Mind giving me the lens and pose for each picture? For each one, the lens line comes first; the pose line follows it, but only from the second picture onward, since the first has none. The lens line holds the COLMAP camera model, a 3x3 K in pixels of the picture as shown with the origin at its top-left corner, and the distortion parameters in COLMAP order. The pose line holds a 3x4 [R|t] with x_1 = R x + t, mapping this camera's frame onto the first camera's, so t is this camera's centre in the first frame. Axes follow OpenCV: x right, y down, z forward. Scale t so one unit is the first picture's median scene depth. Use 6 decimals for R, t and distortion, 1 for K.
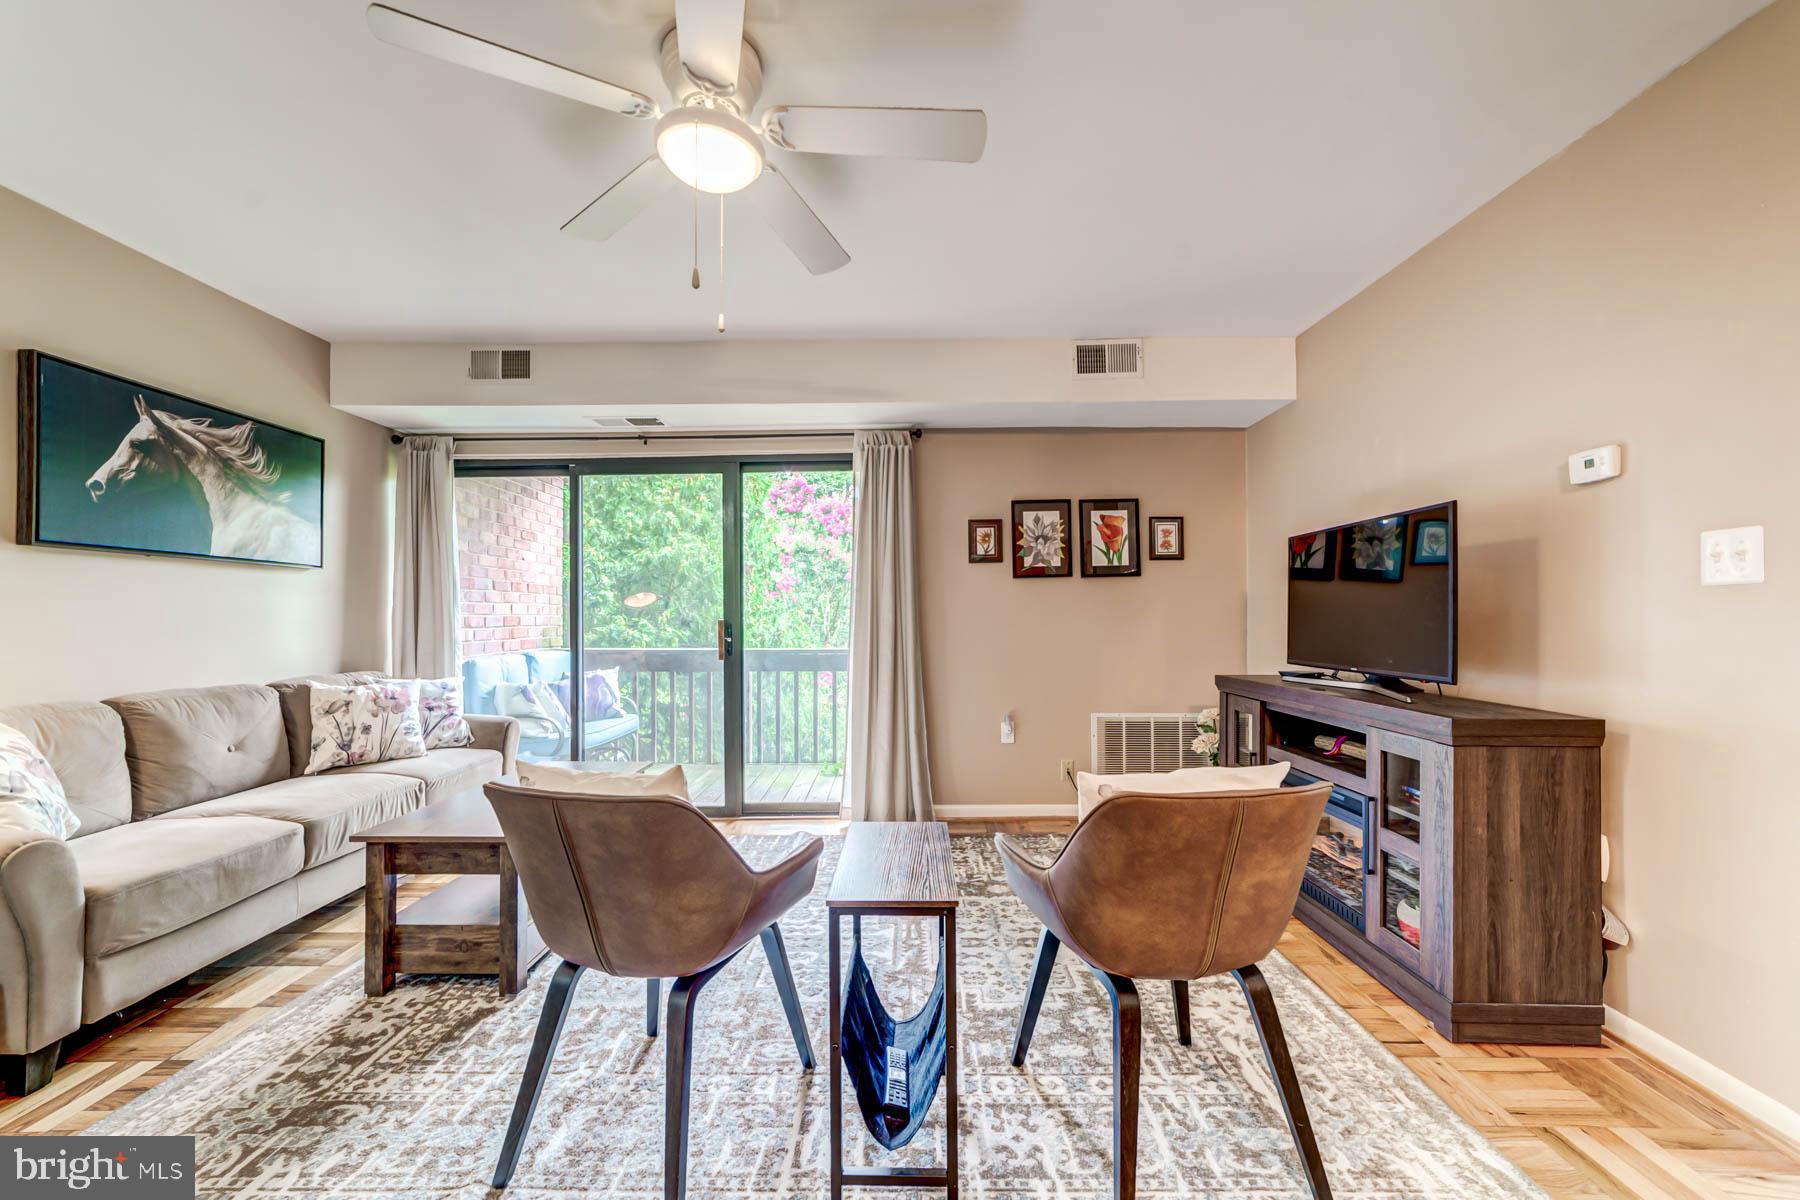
lens RADIAL K [[680.0, 0, 894.3], [0, 680.0, 604.0], [0, 0, 1]] dist [-0.015174, 0.008179]
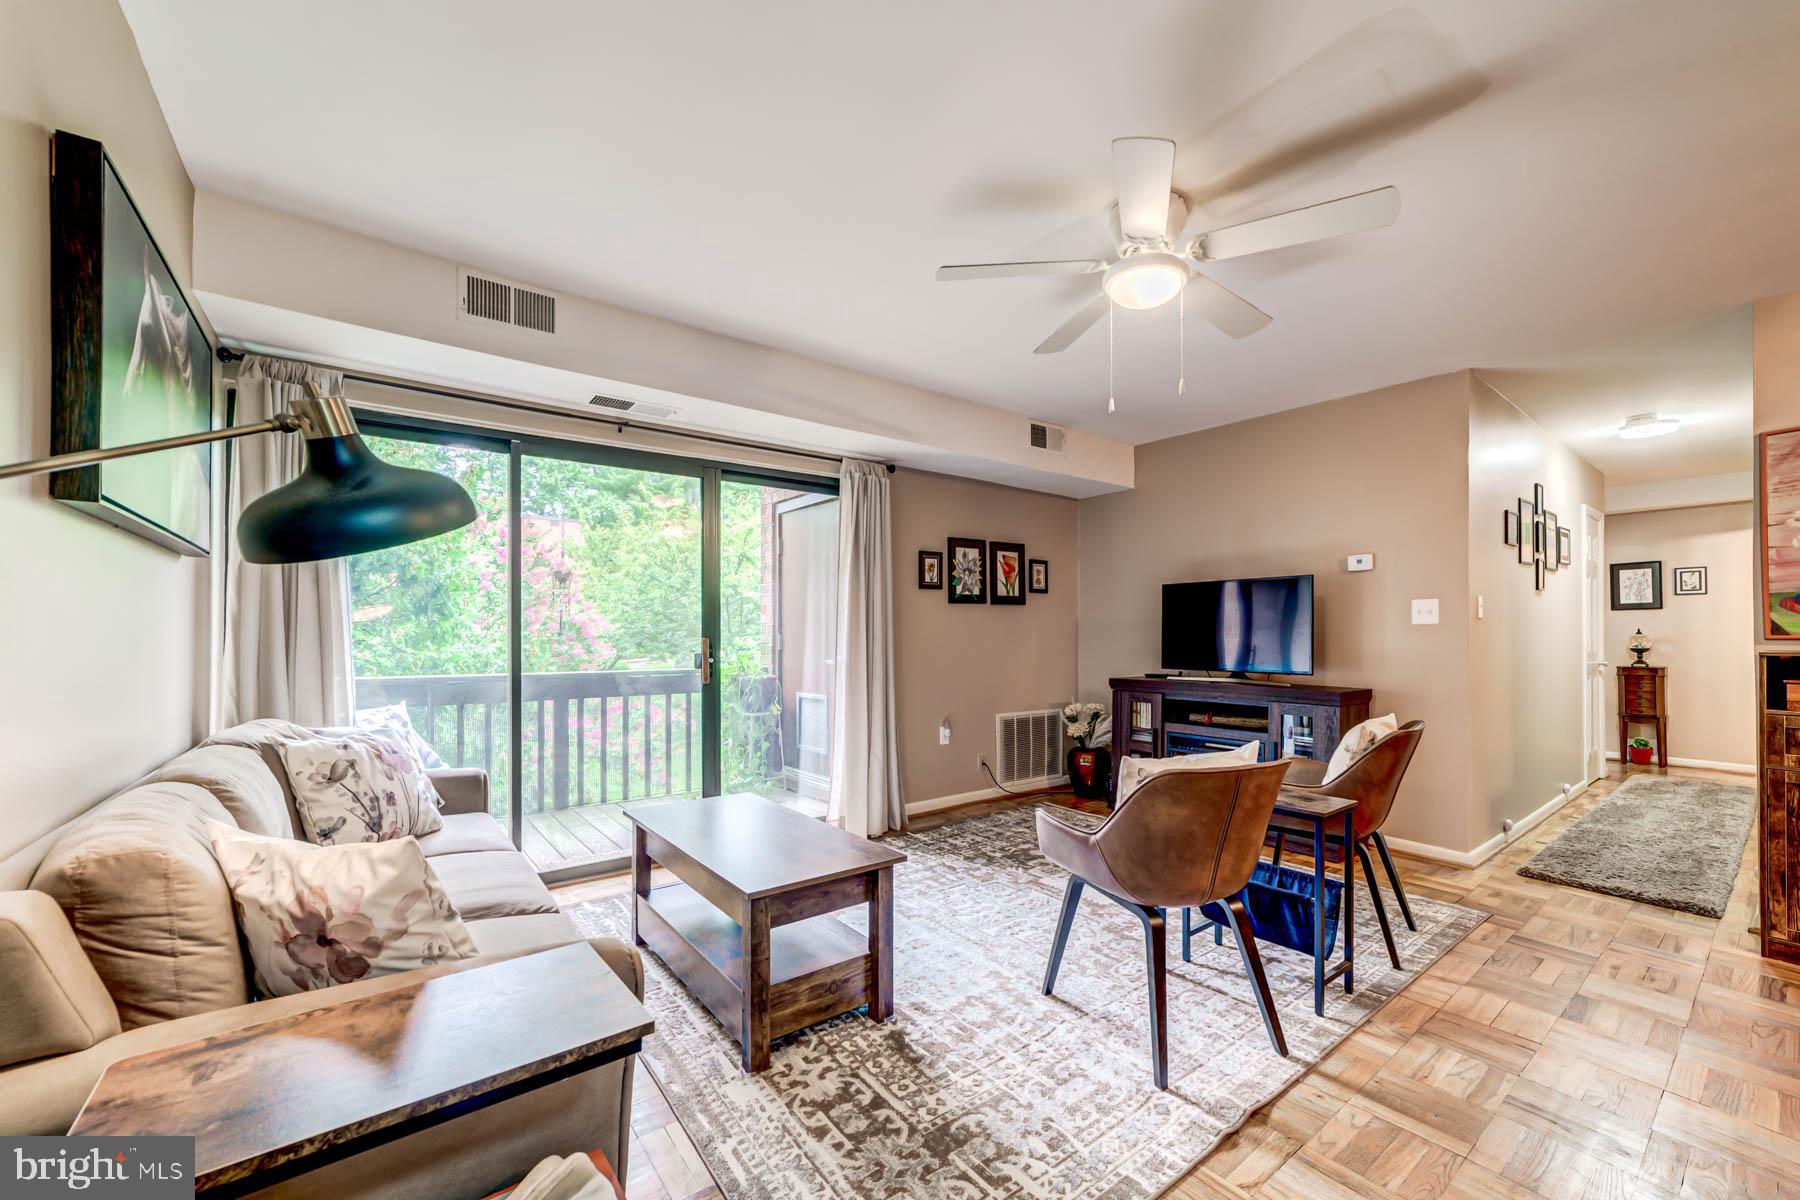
lens RADIAL K [[693.5, 0, 907.0], [0, 693.5, 620.5], [0, 0, 1]] dist [-0.002946, 0.000089]
pose [[0.793511, 0.016122, 0.608342, -0.617365], [-0.016270, 0.999854, -0.005275, -0.000692], [-0.608339, -0.005712, 0.793657, 0.092963]]
